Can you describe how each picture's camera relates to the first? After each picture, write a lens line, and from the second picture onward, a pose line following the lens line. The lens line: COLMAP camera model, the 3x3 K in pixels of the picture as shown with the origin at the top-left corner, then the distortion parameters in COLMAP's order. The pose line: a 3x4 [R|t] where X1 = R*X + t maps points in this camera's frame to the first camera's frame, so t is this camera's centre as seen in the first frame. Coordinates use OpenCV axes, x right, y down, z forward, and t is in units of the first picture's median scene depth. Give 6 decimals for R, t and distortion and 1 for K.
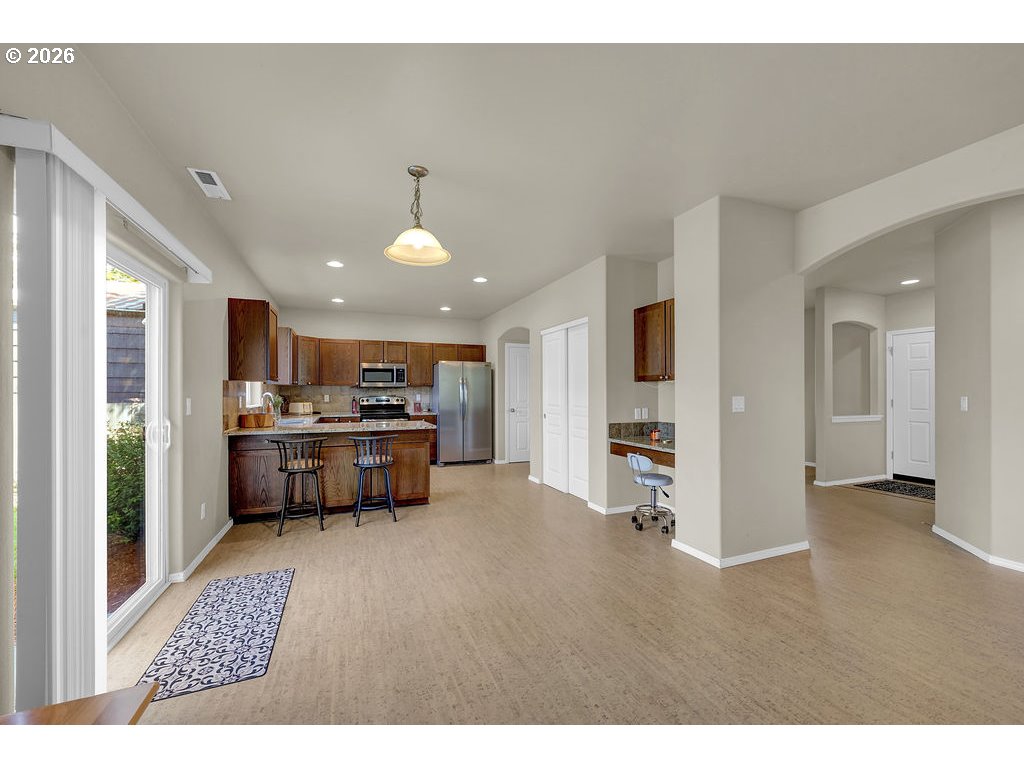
lens RADIAL K [[409.2, 0, 512.7], [0, 409.2, 392.0], [0, 0, 1]] dist [-0.000879, -0.000071]
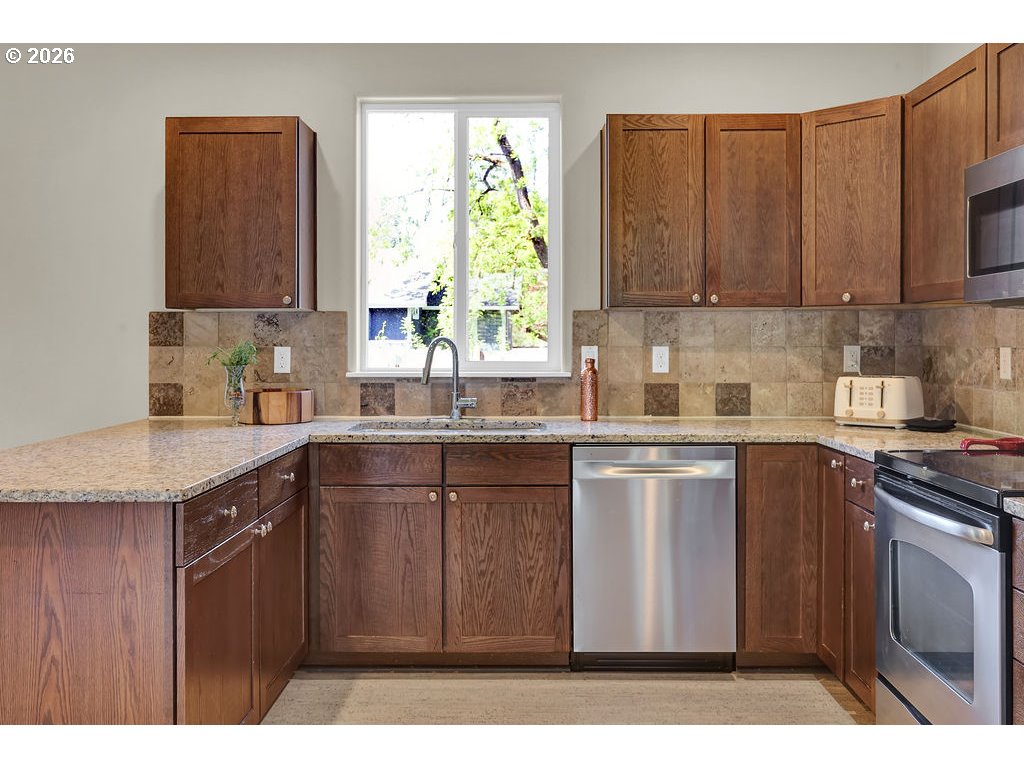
lens RADIAL K [[937.4, 0, 508.7], [0, 937.4, 334.4], [0, 0, 1]] dist [-0.000477, 0.001942]
pose [[-0.384952, 0.001359, -0.922936, 0.107143], [0.003537, 0.999994, -0.000003, -0.000197], [0.922930, -0.003265, -0.384954, 1.218894]]
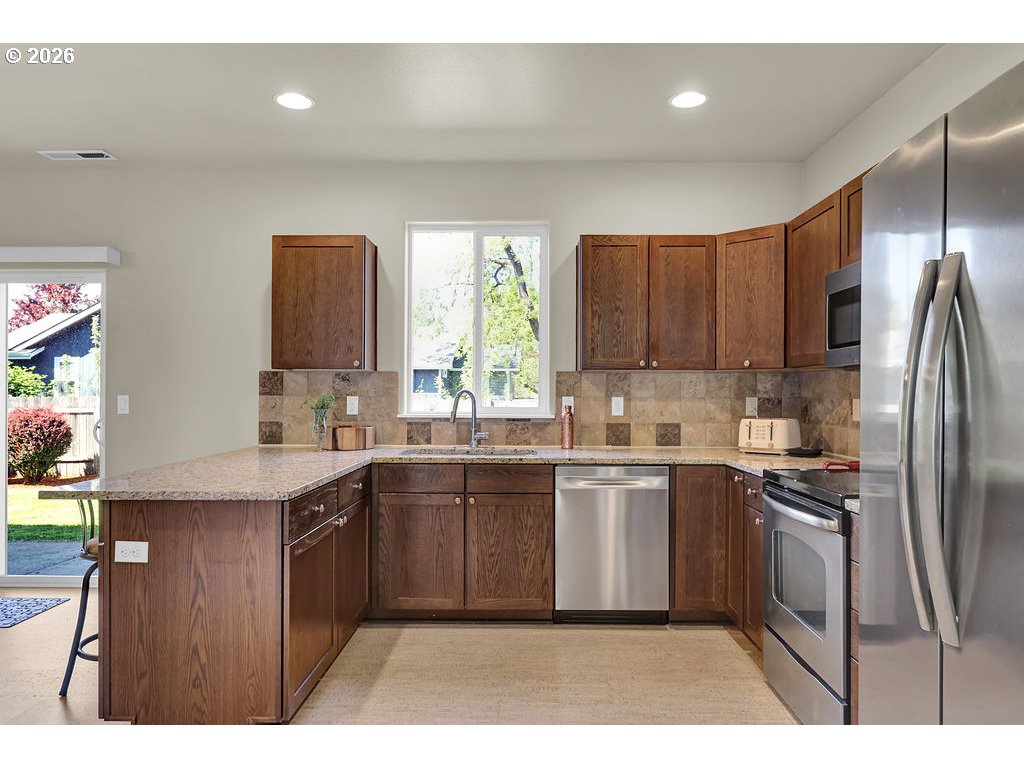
lens RADIAL K [[683.6, 0, 512.0], [0, 683.6, 384.0], [0, 0, 1]] dist [-0.000365, -0.000413]
pose [[-0.385105, -0.007348, -0.922844, 0.134485], [-0.001034, 0.999971, -0.007531, 0.000833], [0.922872, -0.001946, -0.385101, 1.231356]]
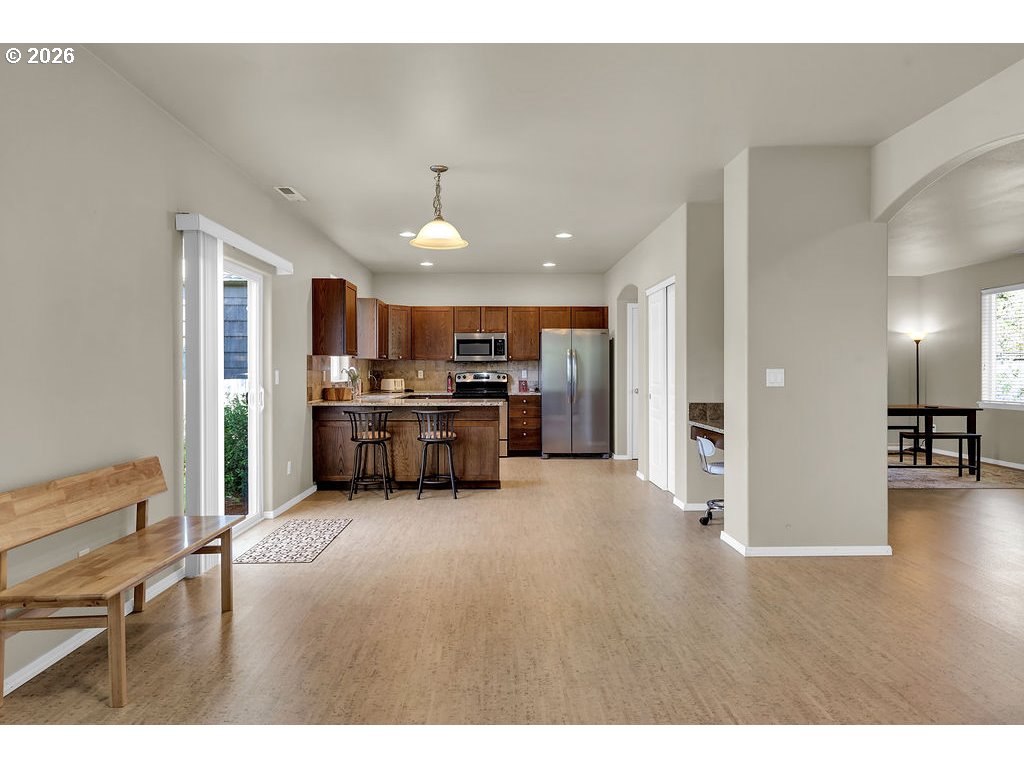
lens RADIAL K [[637.6, 0, 512.5], [0, 637.6, 375.4], [0, 0, 1]] dist [0.000940, 0.000066]
pose [[0.936480, 0.003667, -0.350702, 0.264652], [-0.000458, 0.999957, 0.009233, 0.006200], [0.350721, -0.008486, 0.936442, -0.264769]]
